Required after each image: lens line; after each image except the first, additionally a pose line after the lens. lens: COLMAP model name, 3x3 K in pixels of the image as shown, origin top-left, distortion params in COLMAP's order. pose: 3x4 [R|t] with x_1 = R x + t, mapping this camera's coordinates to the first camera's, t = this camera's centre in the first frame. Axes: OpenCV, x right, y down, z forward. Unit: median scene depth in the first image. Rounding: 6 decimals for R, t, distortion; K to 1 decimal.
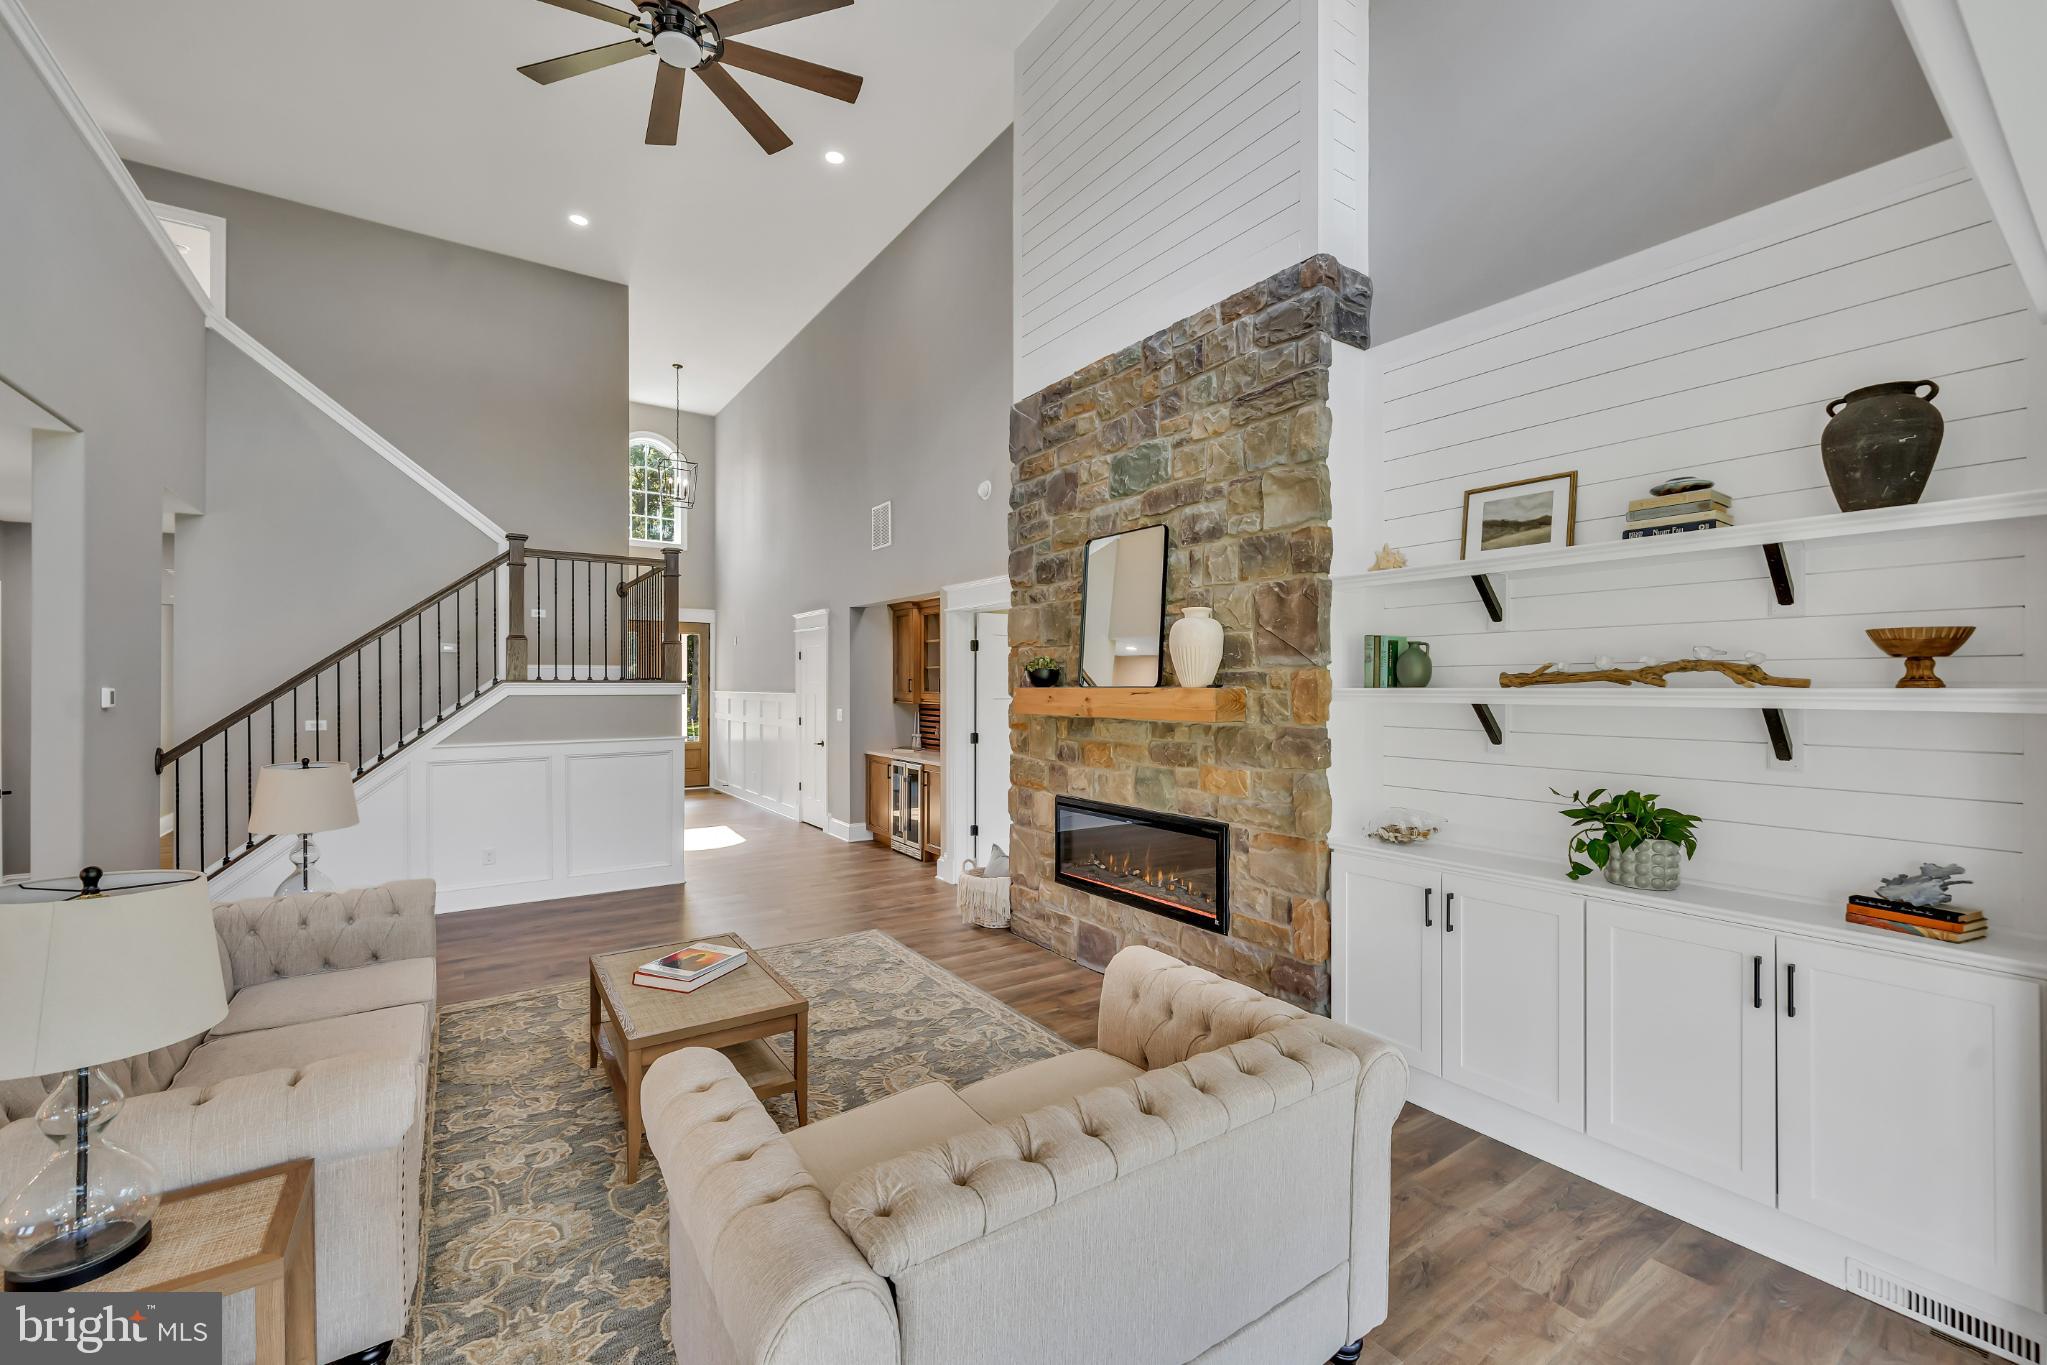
lens RADIAL K [[826.1, 0, 993.7], [0, 826.1, 686.5], [0, 0, 1]] dist [0.000245, -0.000589]
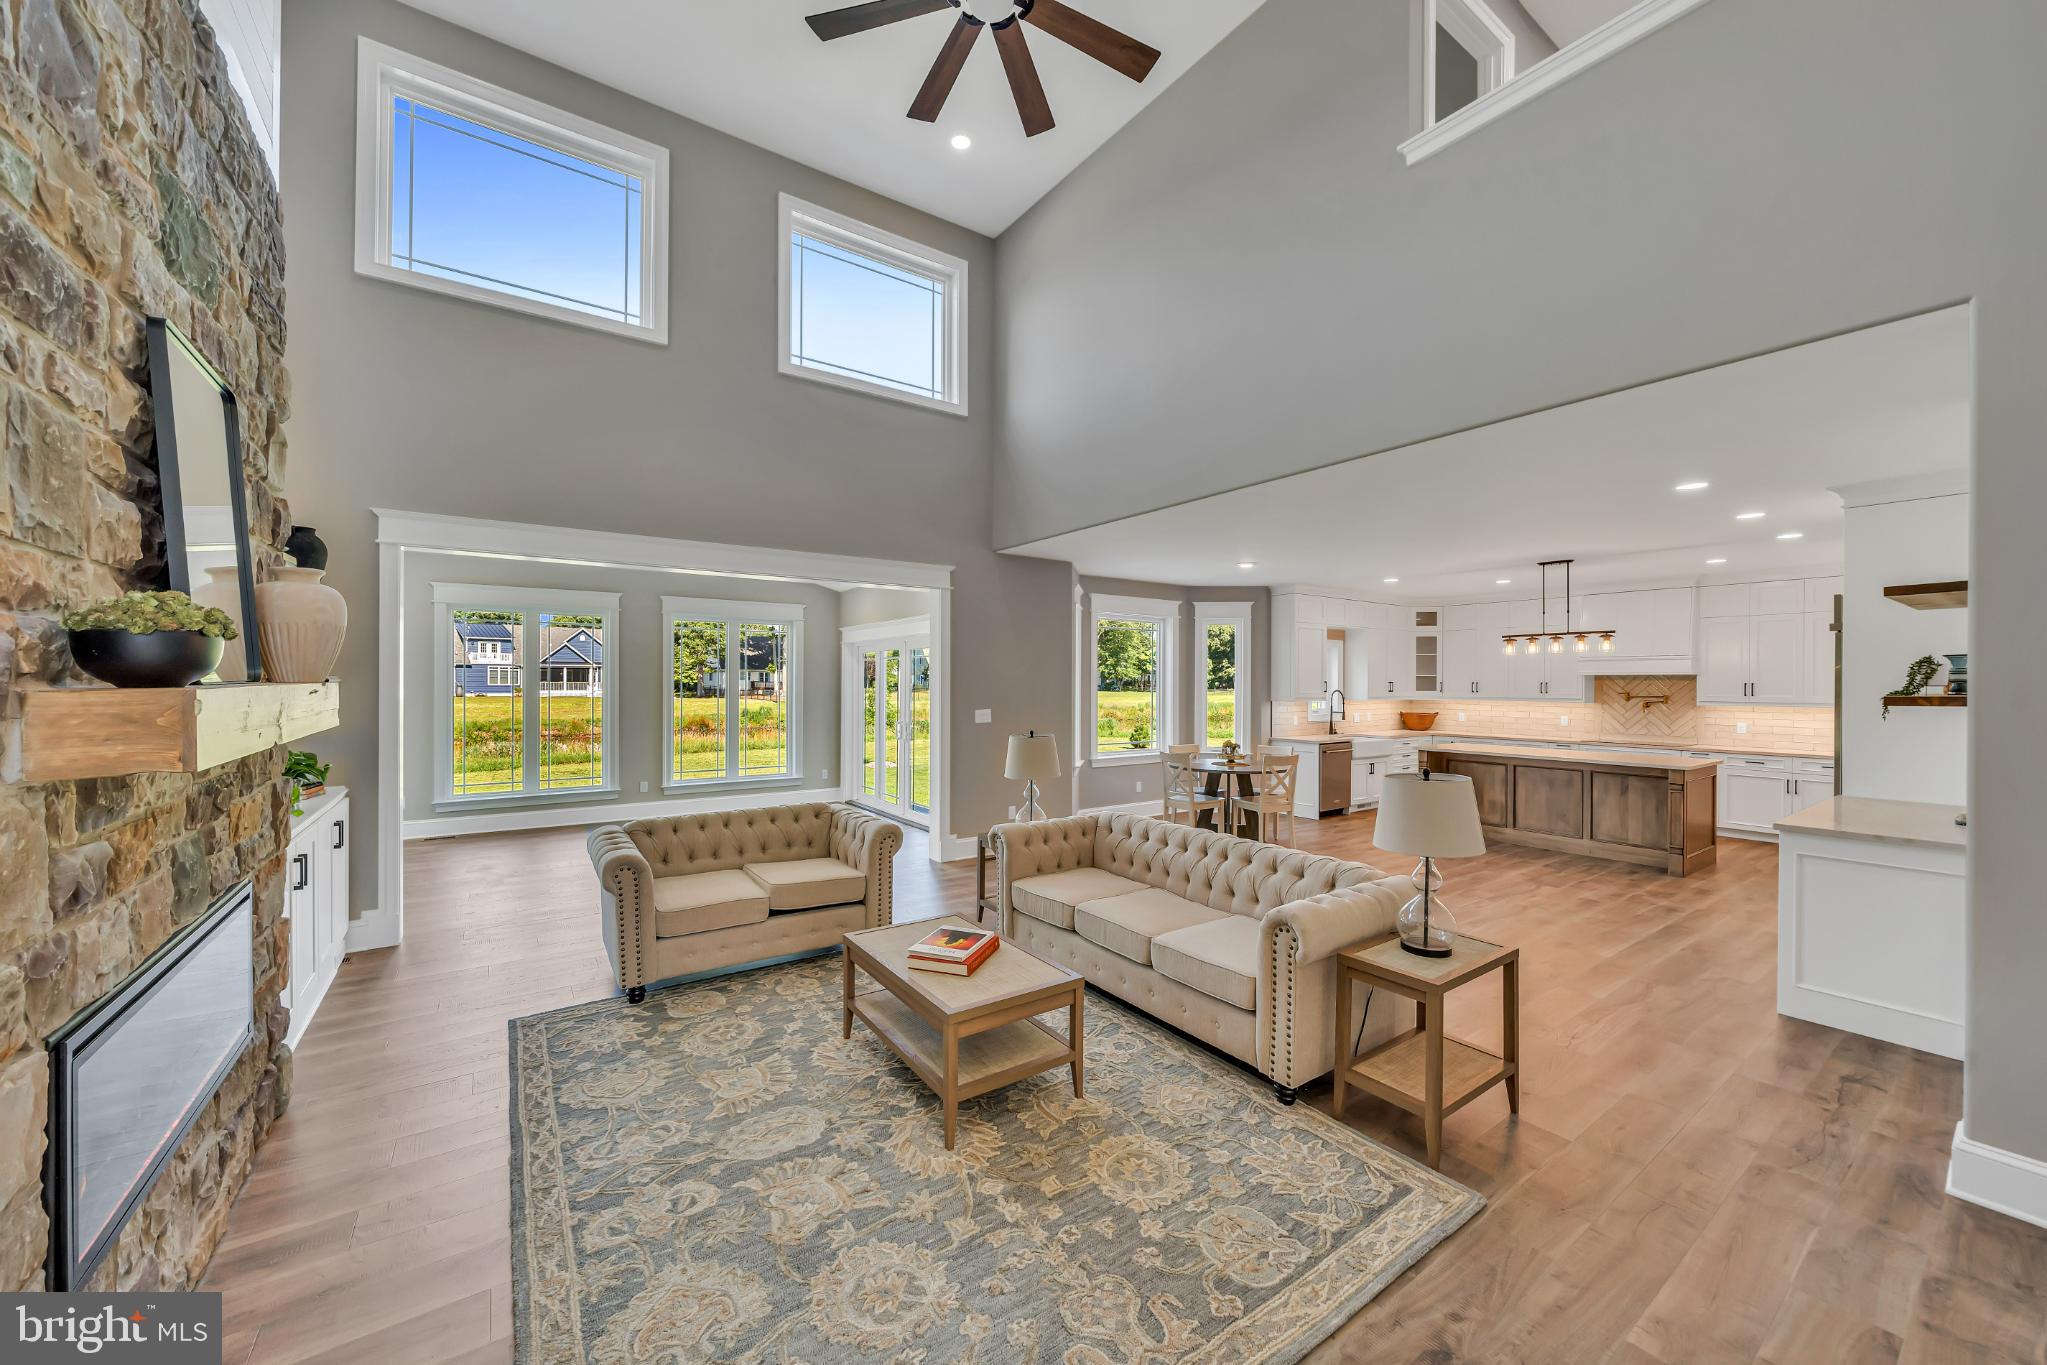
lens RADIAL K [[748.2, 0, 1011.5], [0, 748.2, 685.0], [0, 0, 1]] dist [-0.004580, -0.001556]
pose [[-0.999724, -0.006967, -0.022446, -0.344408], [-0.007102, 0.999957, 0.005942, -0.003977], [0.022403, 0.006100, -0.999730, 1.630822]]
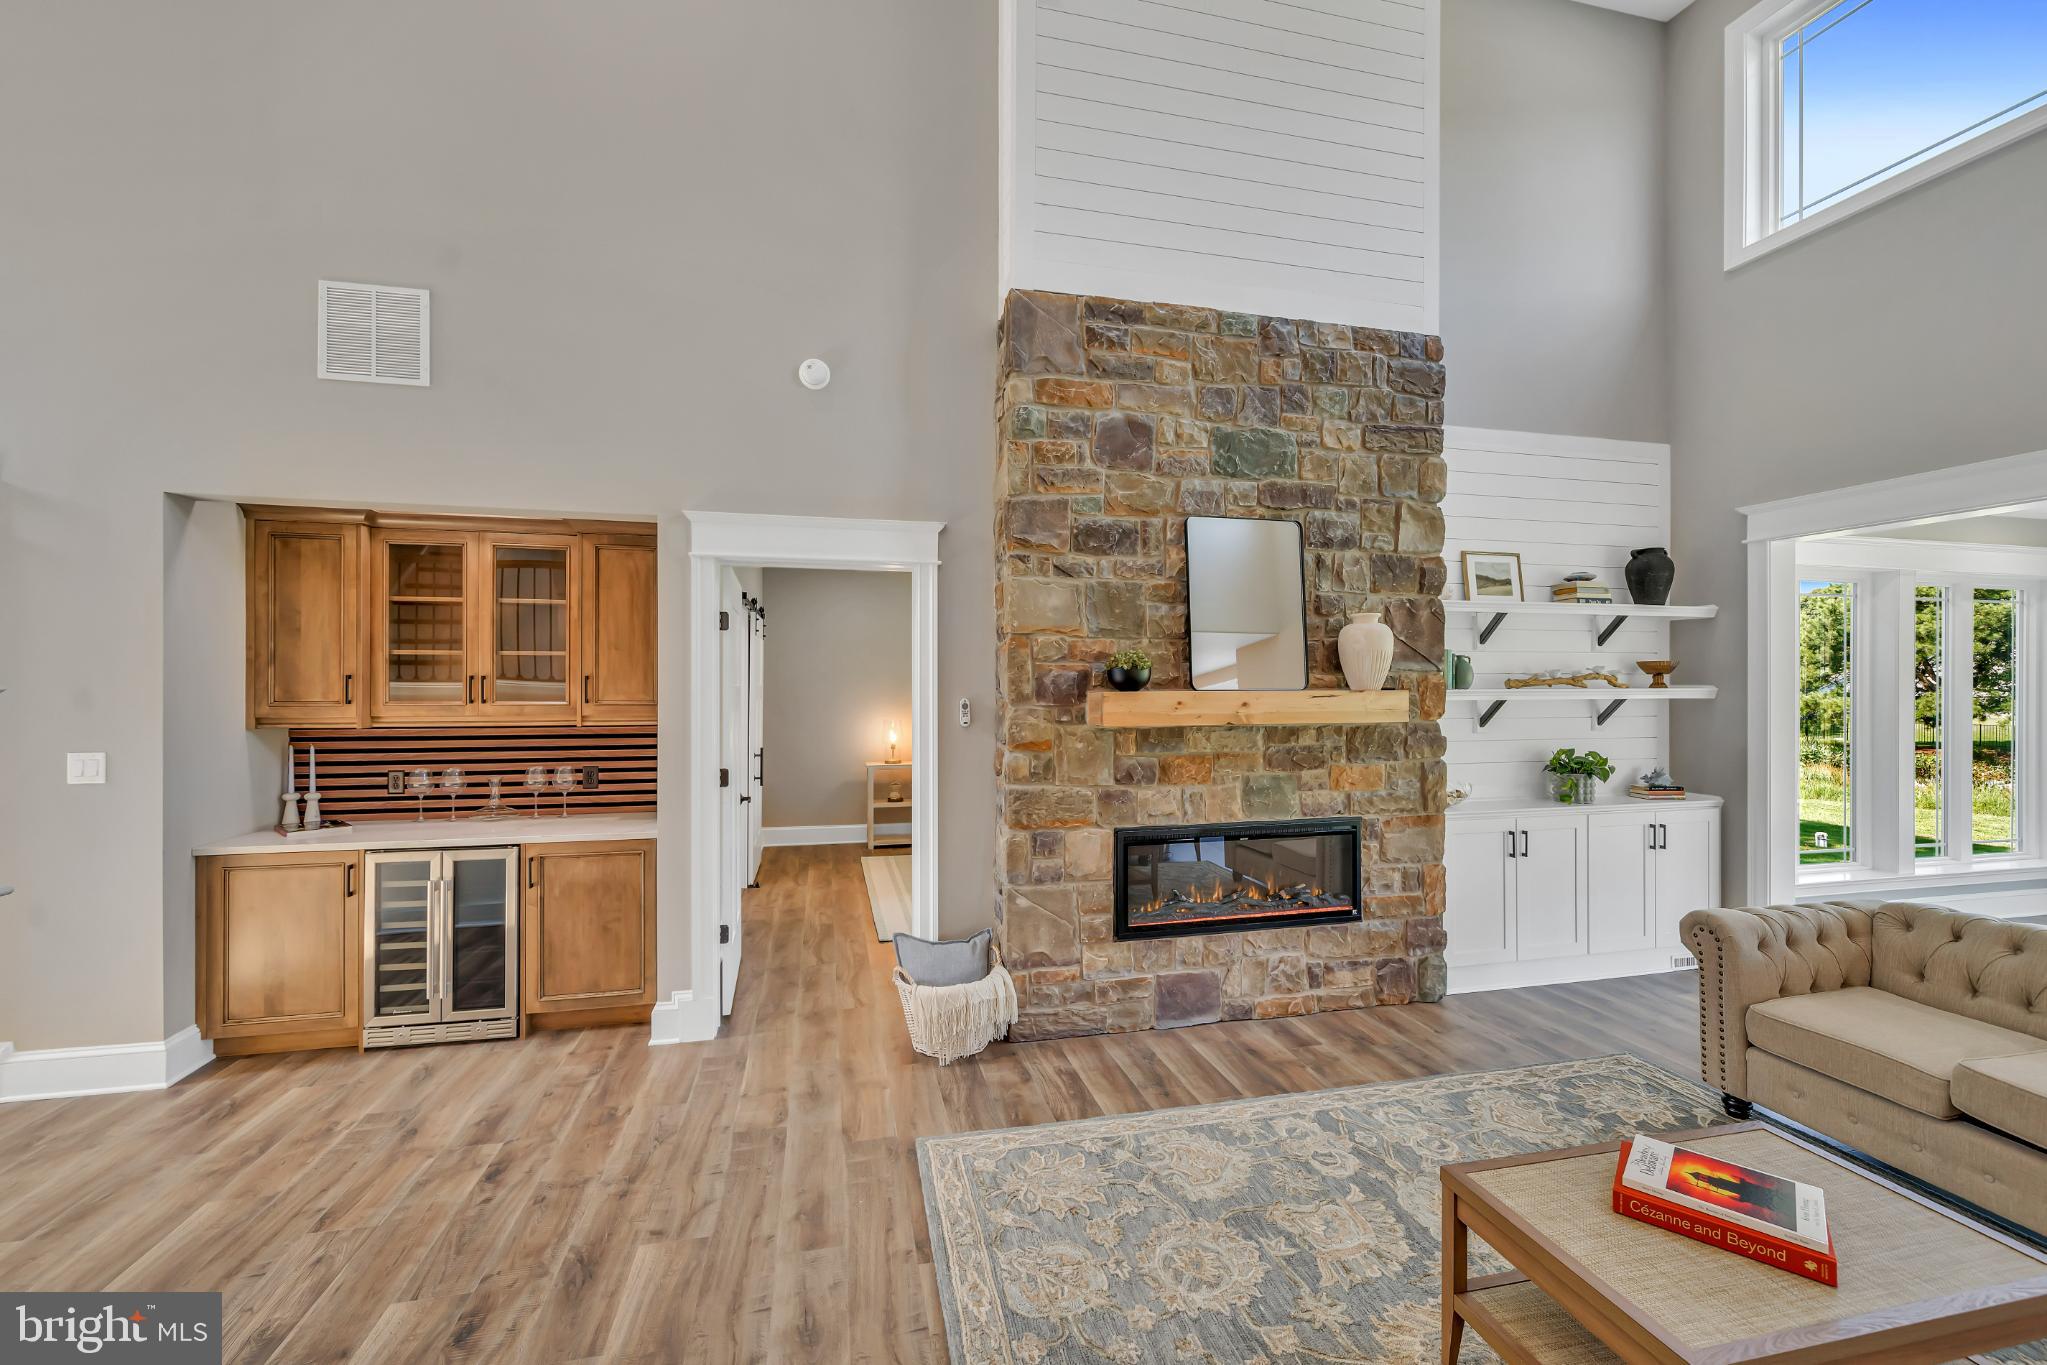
lens RADIAL K [[826.1, 0, 1020.2], [0, 826.1, 683.0], [0, 0, 1]] dist [0.000245, -0.000589]
pose [[0.345200, -0.001495, 0.938528, -0.874416], [0.001093, 0.999999, 0.001191, -0.009475], [-0.938528, 0.000614, 0.345202, 1.042387]]
